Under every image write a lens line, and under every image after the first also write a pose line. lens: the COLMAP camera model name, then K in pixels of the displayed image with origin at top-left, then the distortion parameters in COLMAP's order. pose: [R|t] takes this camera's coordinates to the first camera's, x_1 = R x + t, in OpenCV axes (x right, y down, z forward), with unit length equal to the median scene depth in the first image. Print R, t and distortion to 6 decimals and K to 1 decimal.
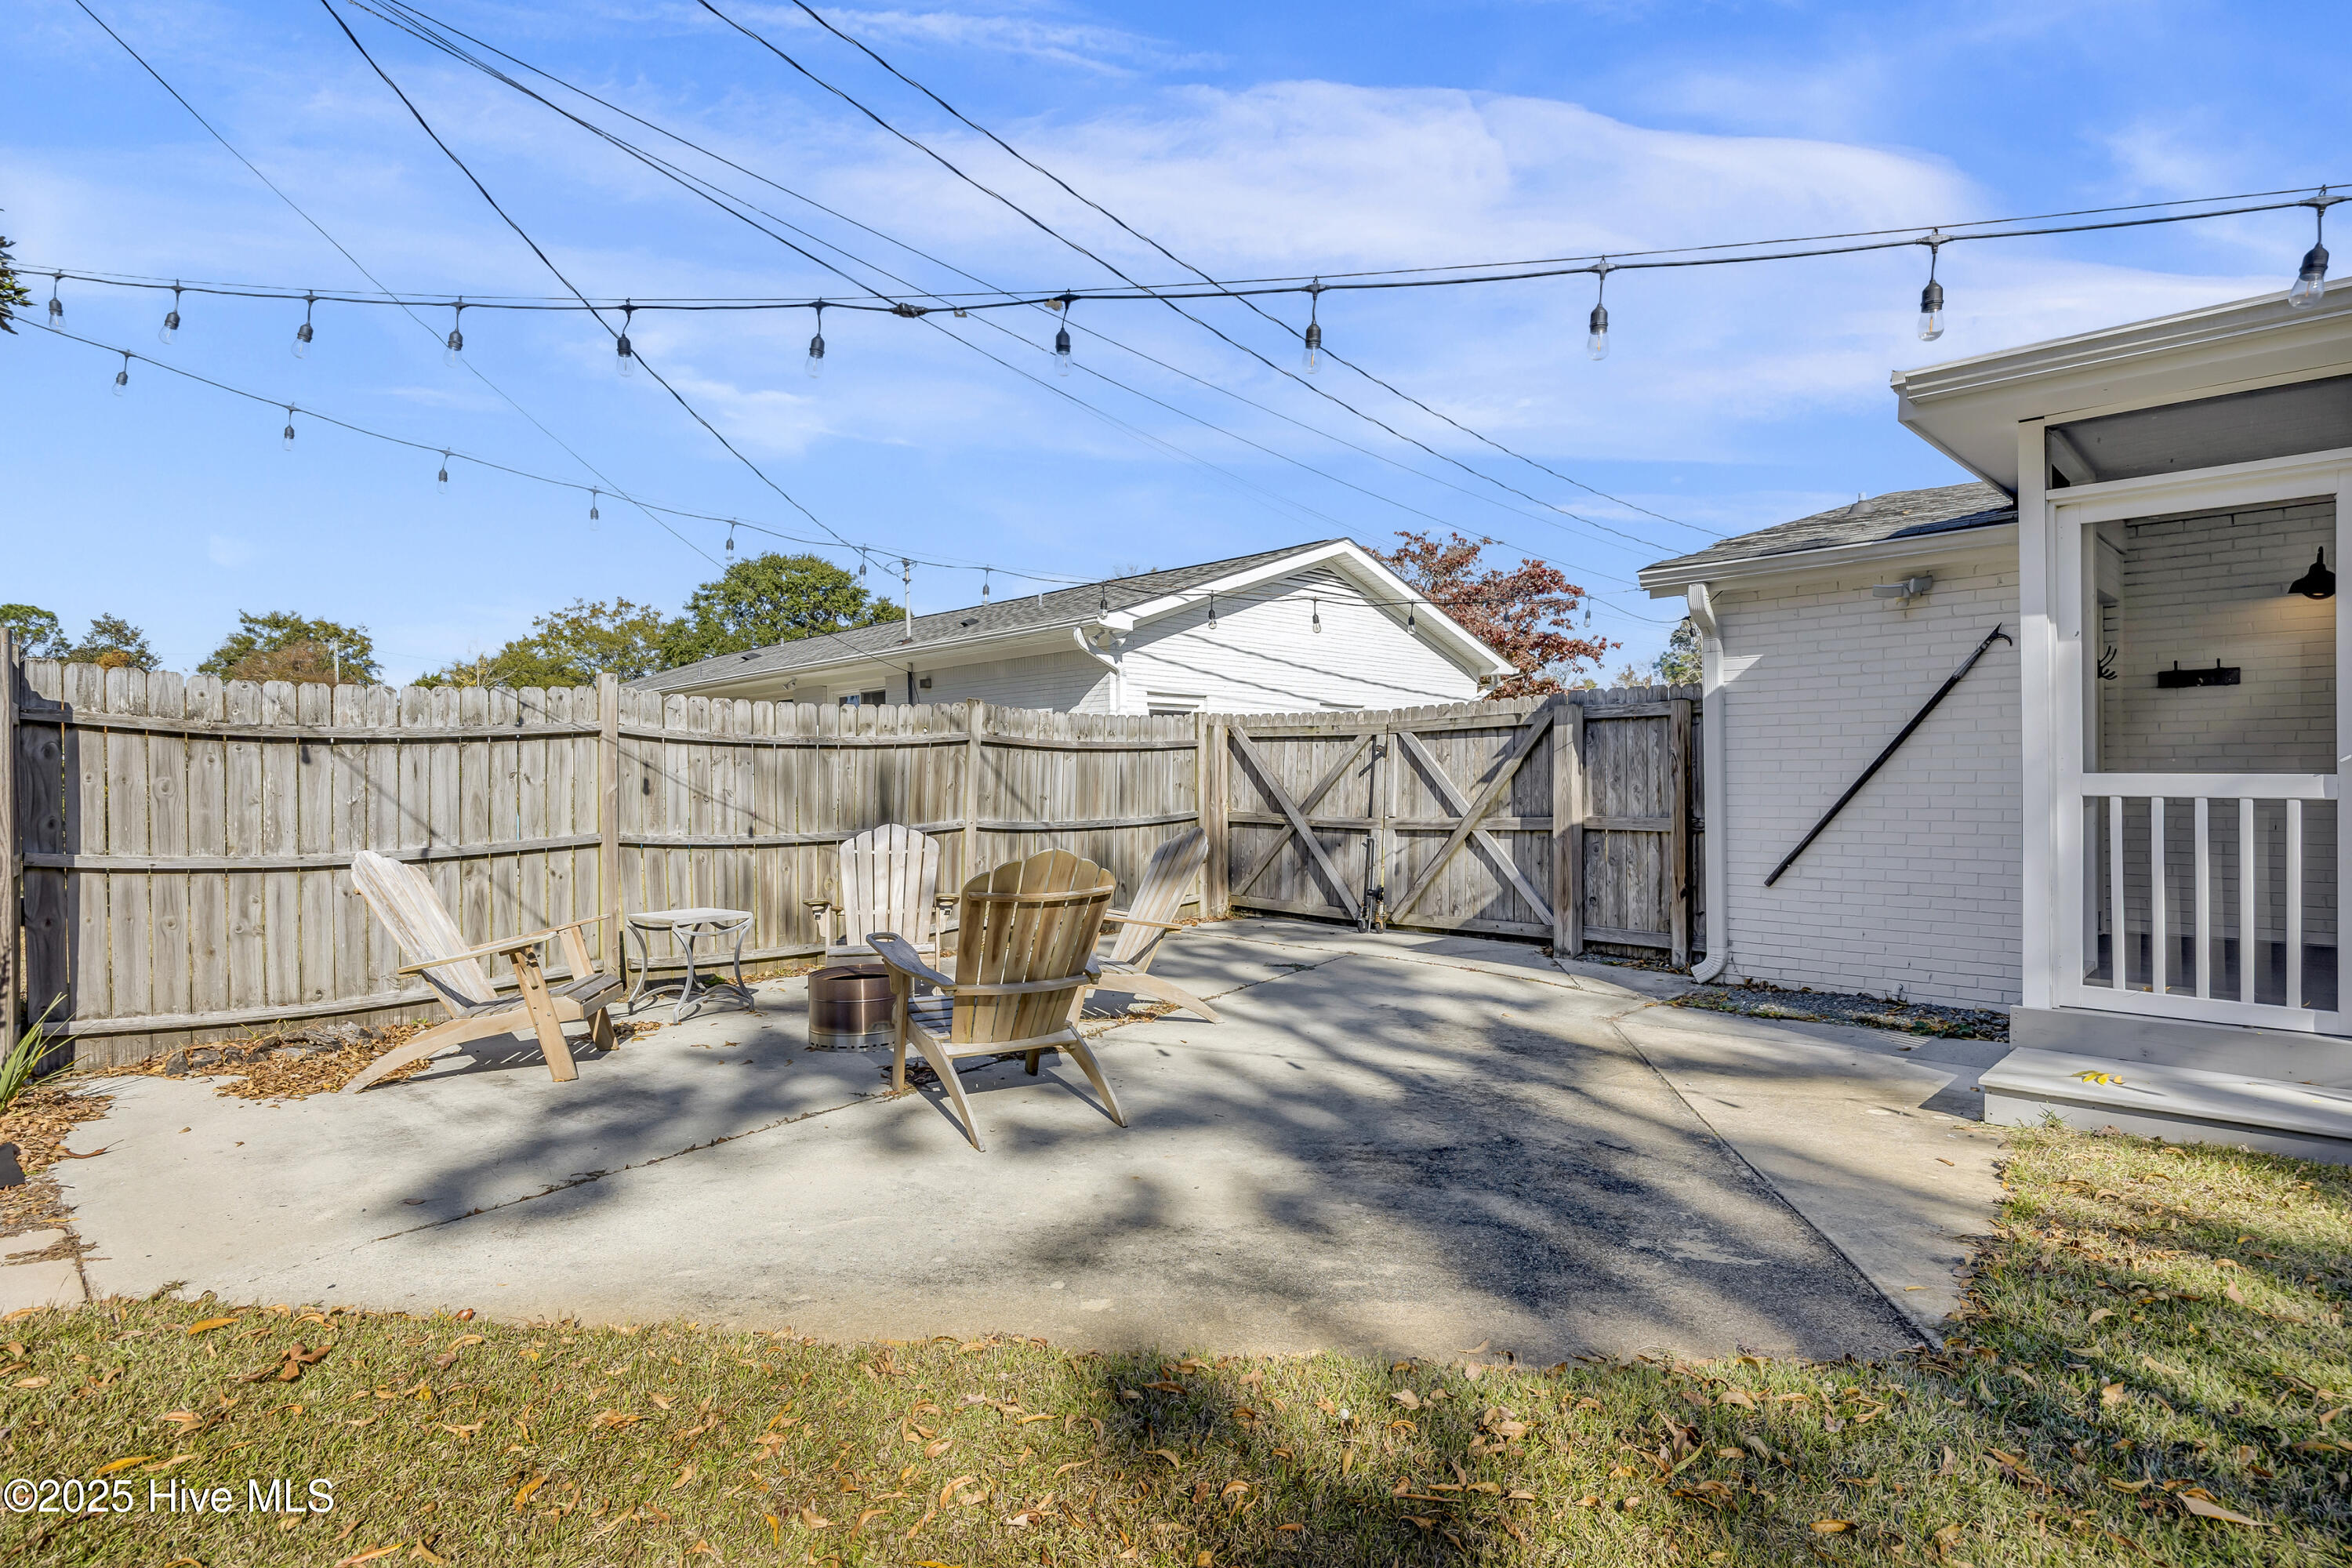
lens RADIAL K [[1161.7, 0, 1170.0], [0, 1161.7, 789.9], [0, 0, 1]] dist [-0.016166, 0.000497]
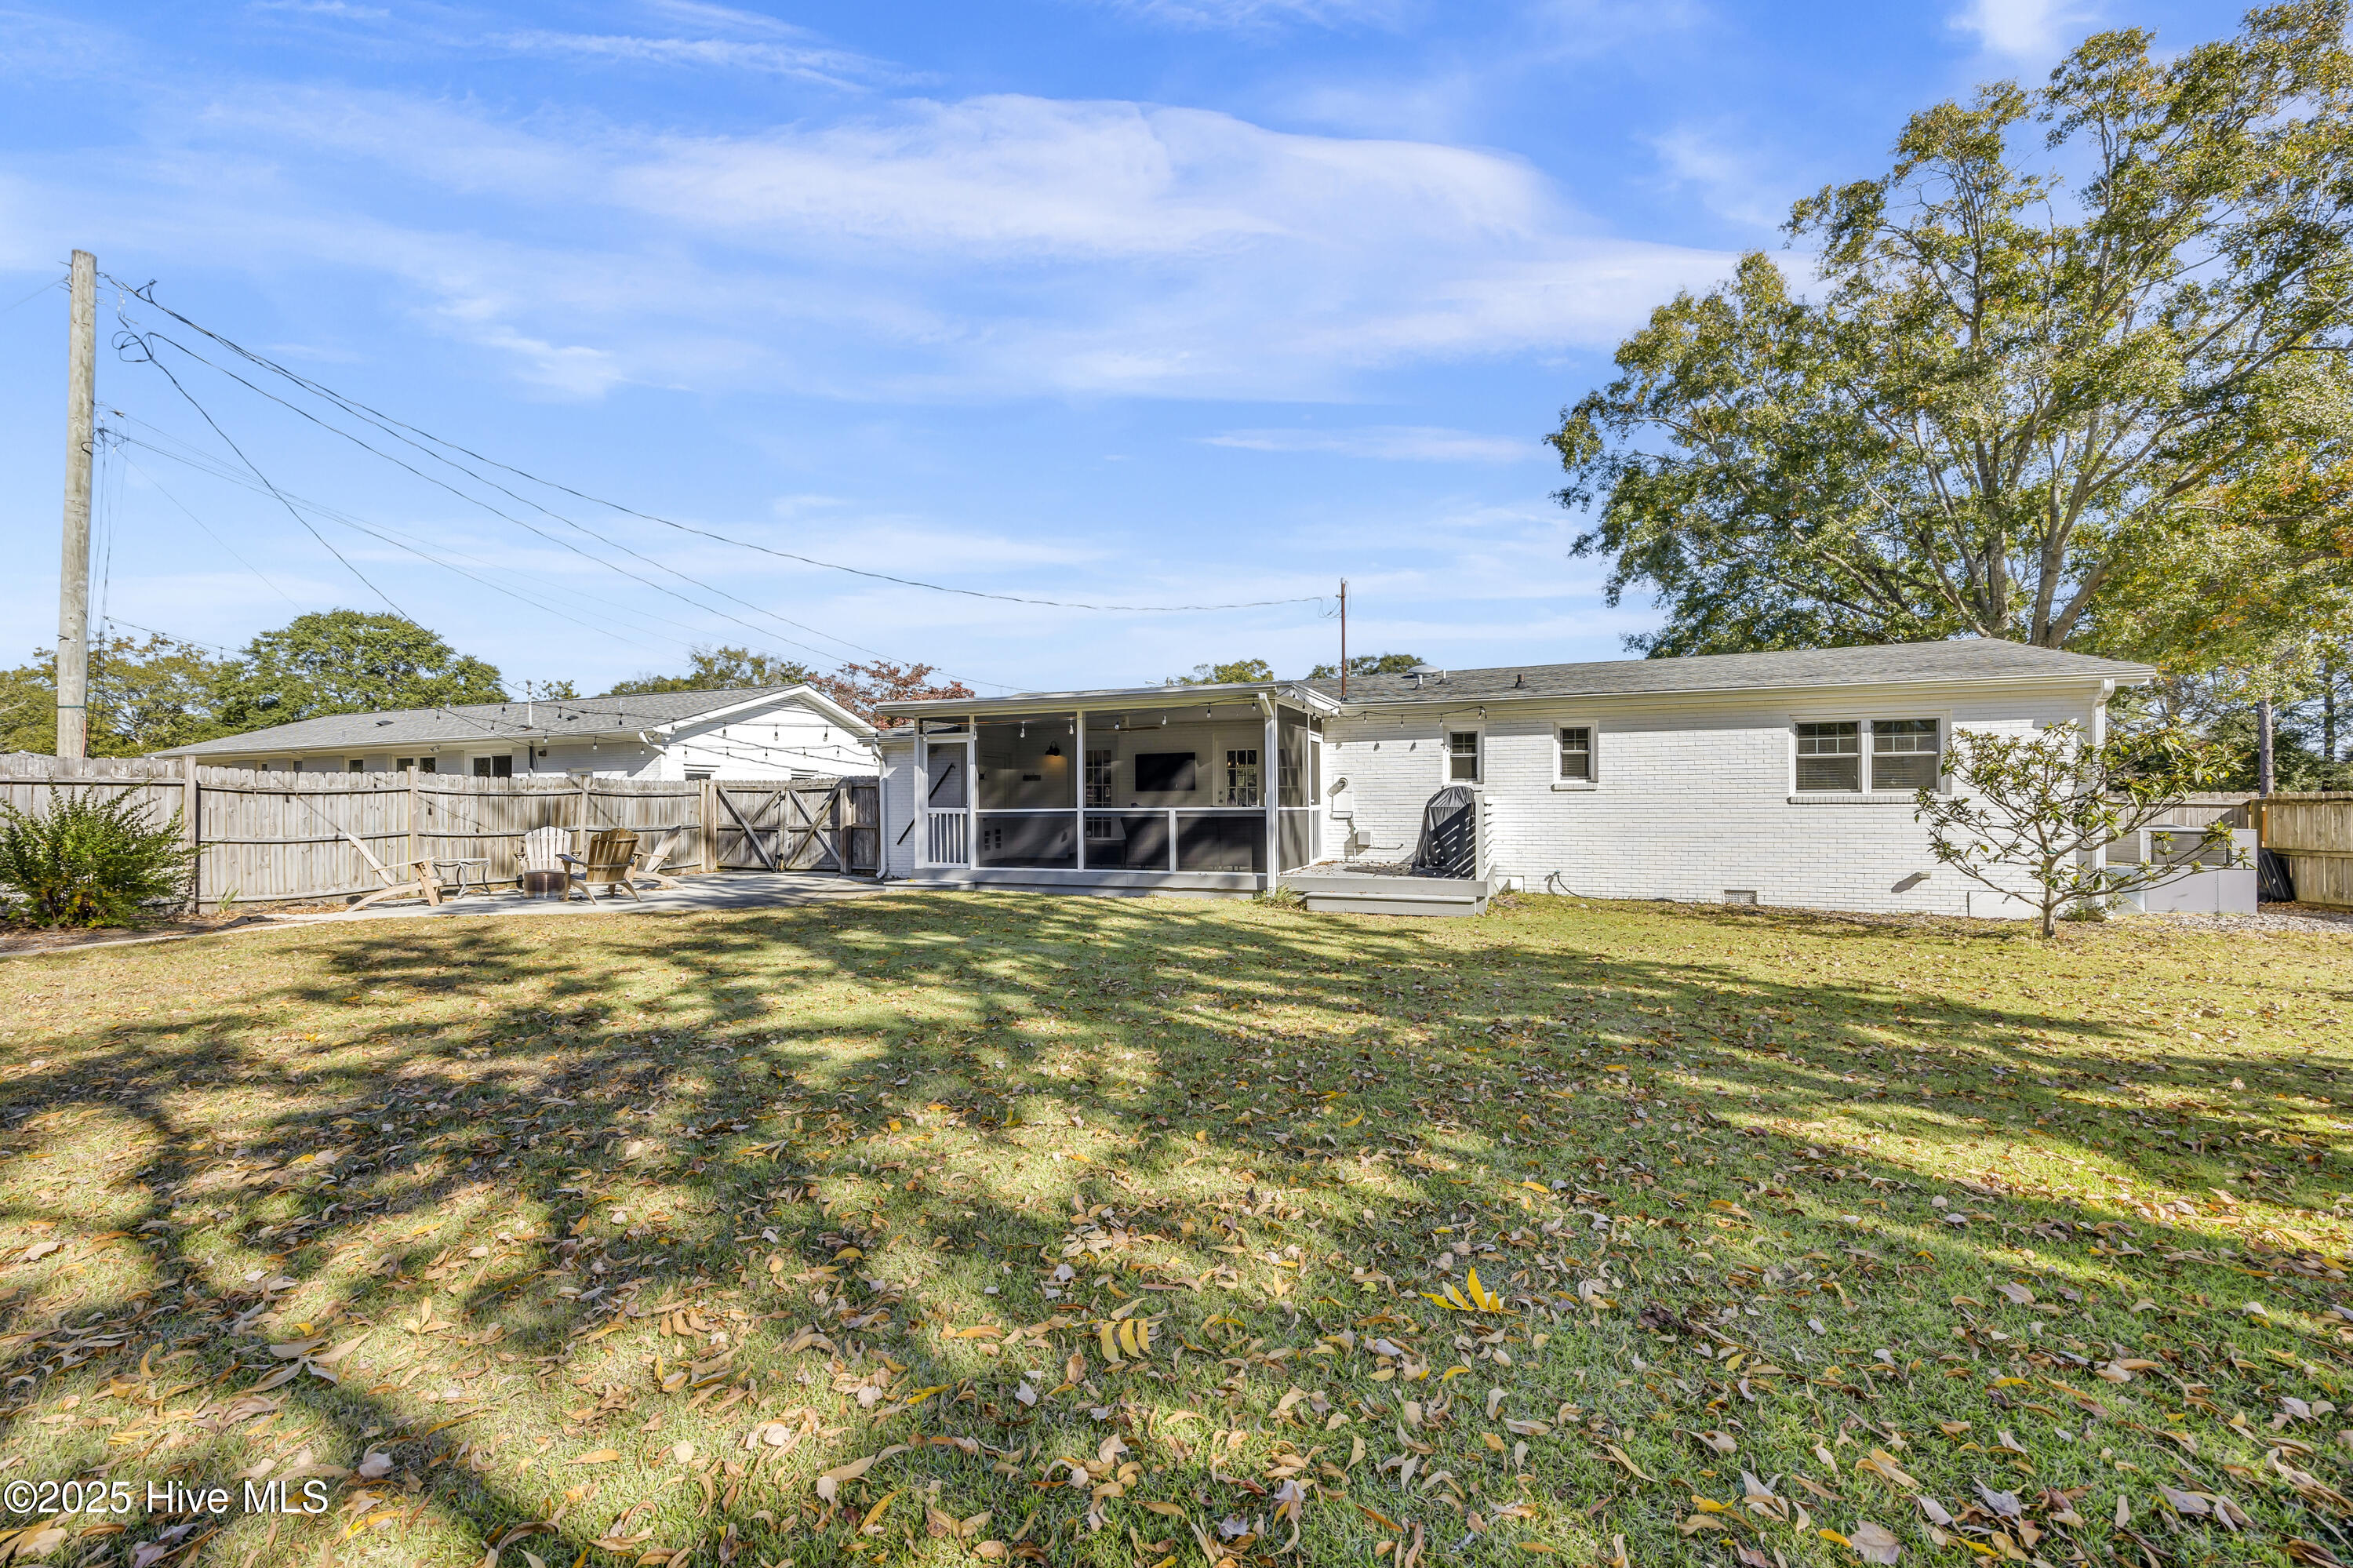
lens RADIAL K [[901.5, 0, 1176.3], [0, 901.5, 807.5], [0, 0, 1]] dist [-0.008755, -0.000061]
pose [[0.905054, 0.001529, 0.425294, 0.209223], [0.004053, 0.999917, -0.012220, 0.022251], [-0.425277, 0.012784, 0.904973, -1.704886]]
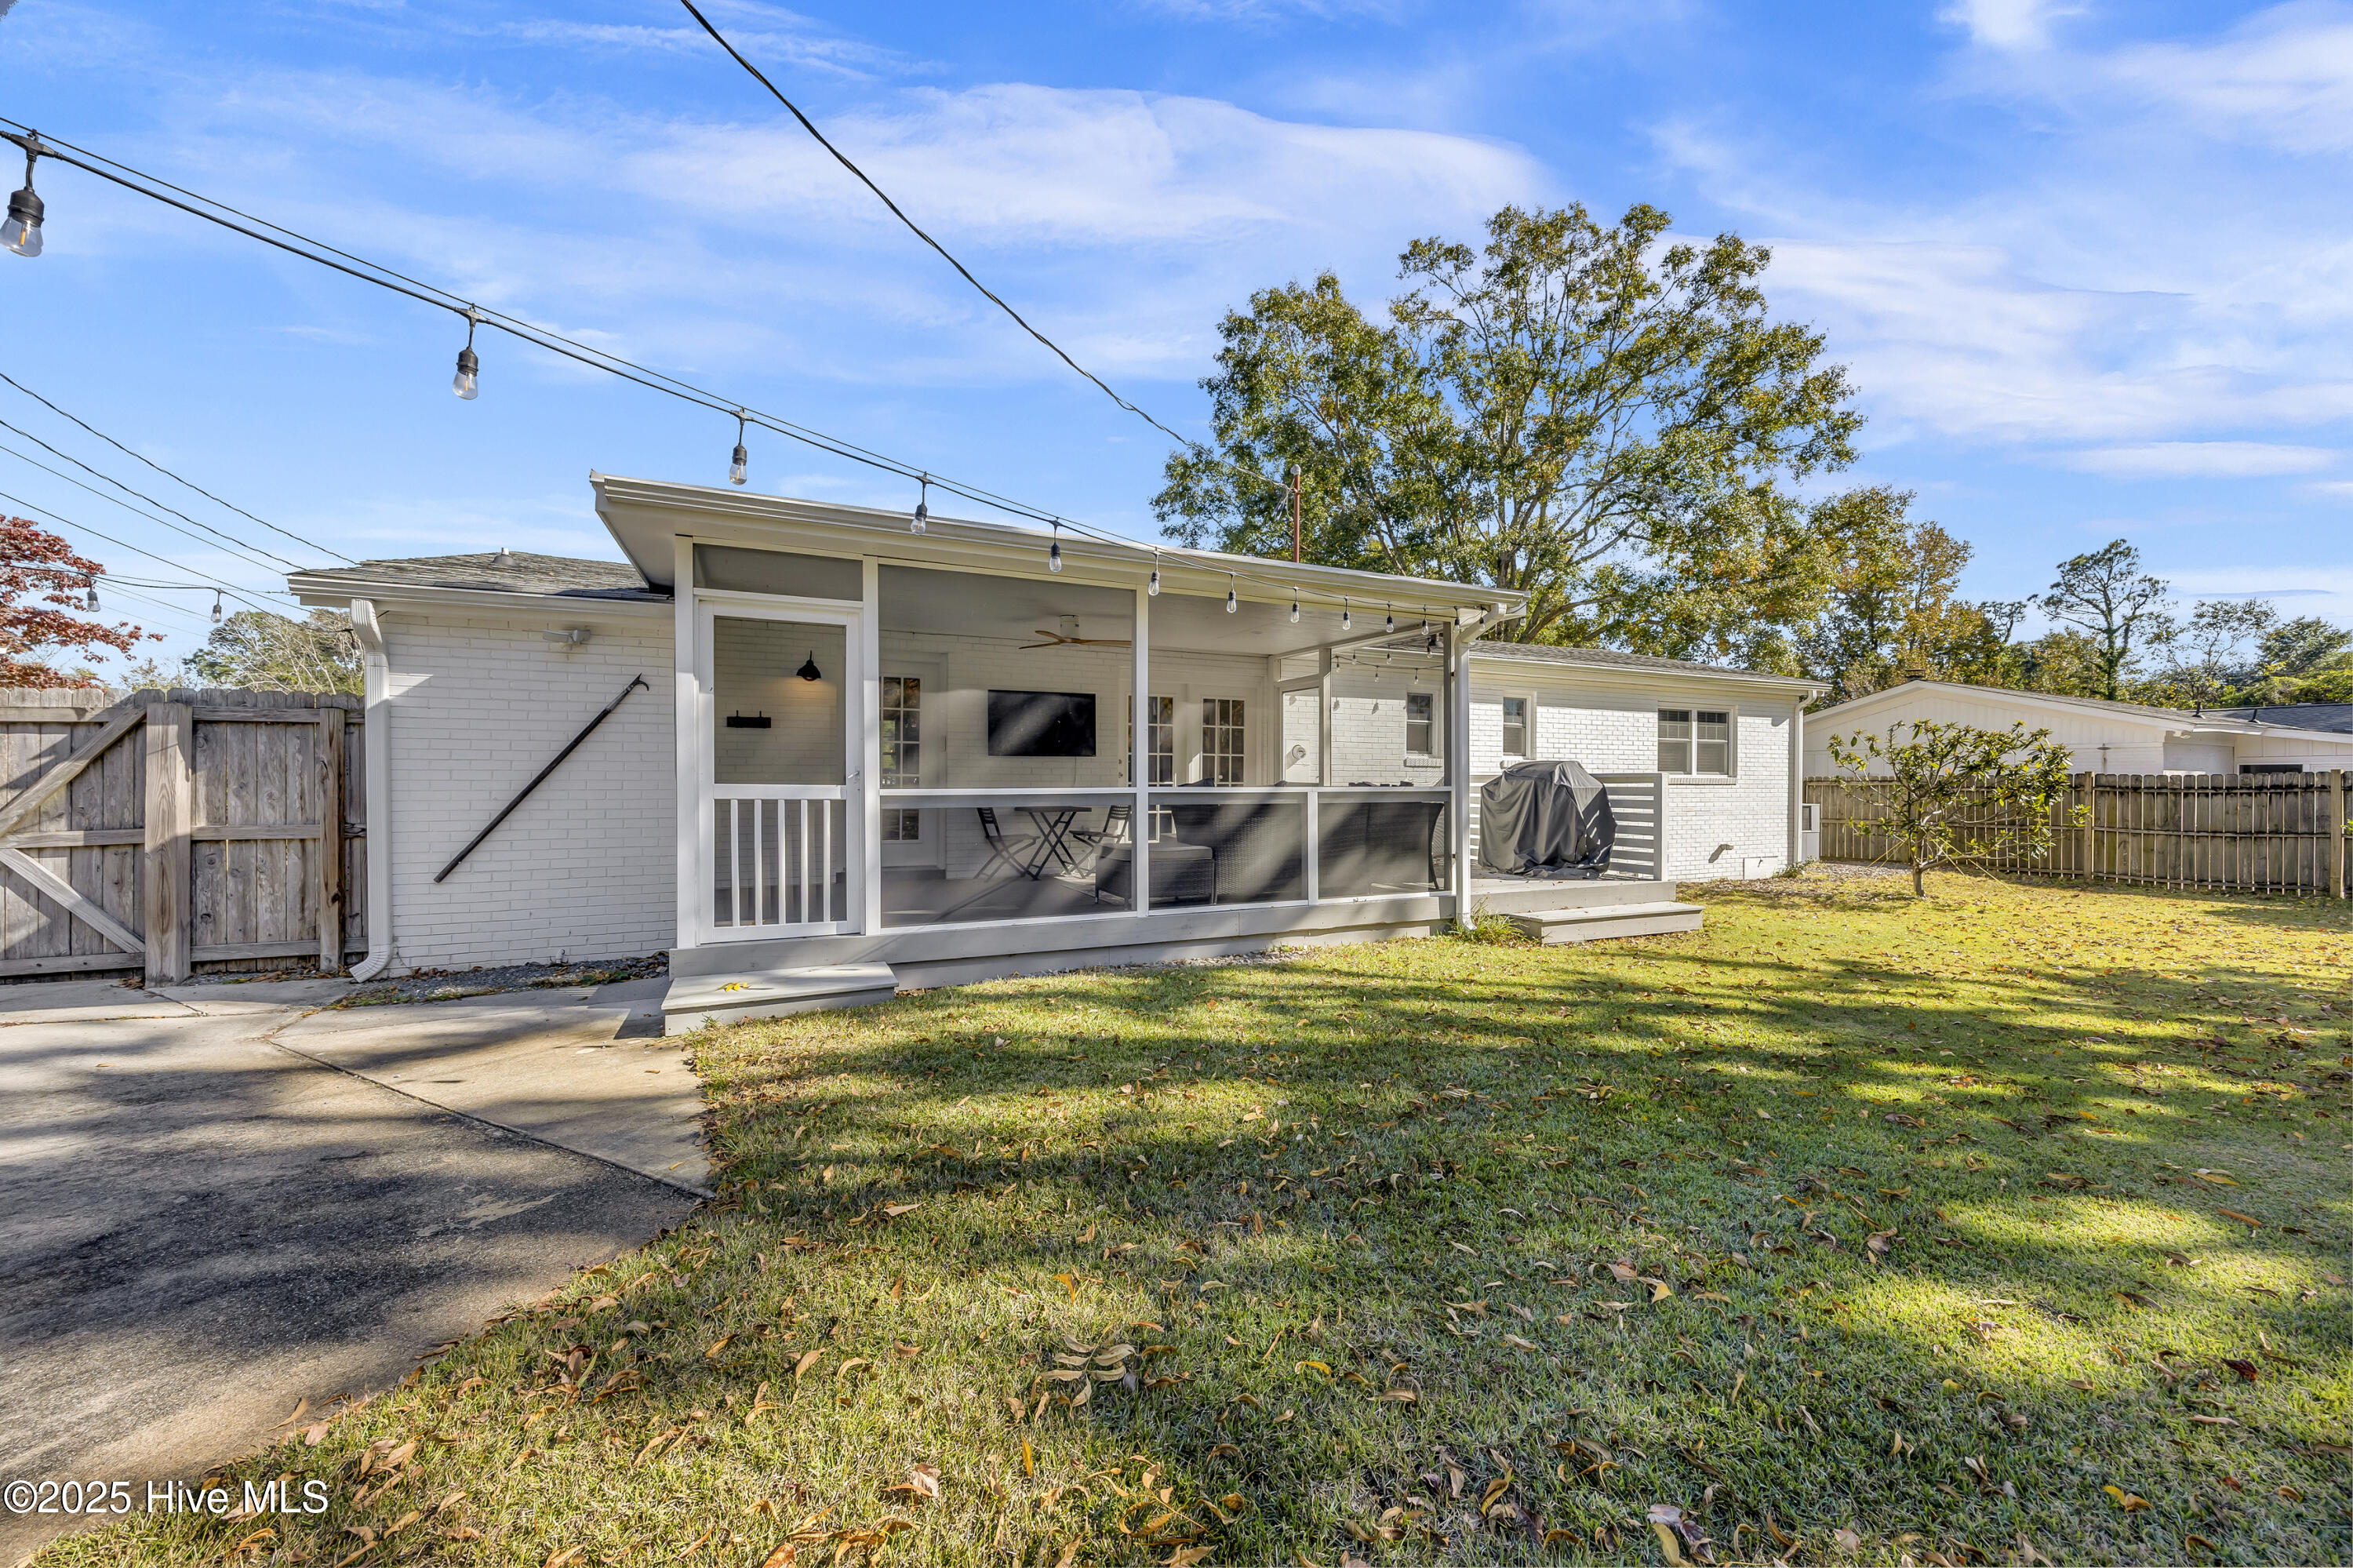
lens RADIAL K [[901.5, 0, 1179.5], [0, 901.5, 784.8], [0, 0, 1]] dist [-0.008755, -0.000061]
pose [[0.309638, 0.002143, 0.950852, -0.098426], [0.005181, 0.999979, -0.003941, -0.004415], [-0.950840, 0.006147, 0.309620, 0.058691]]
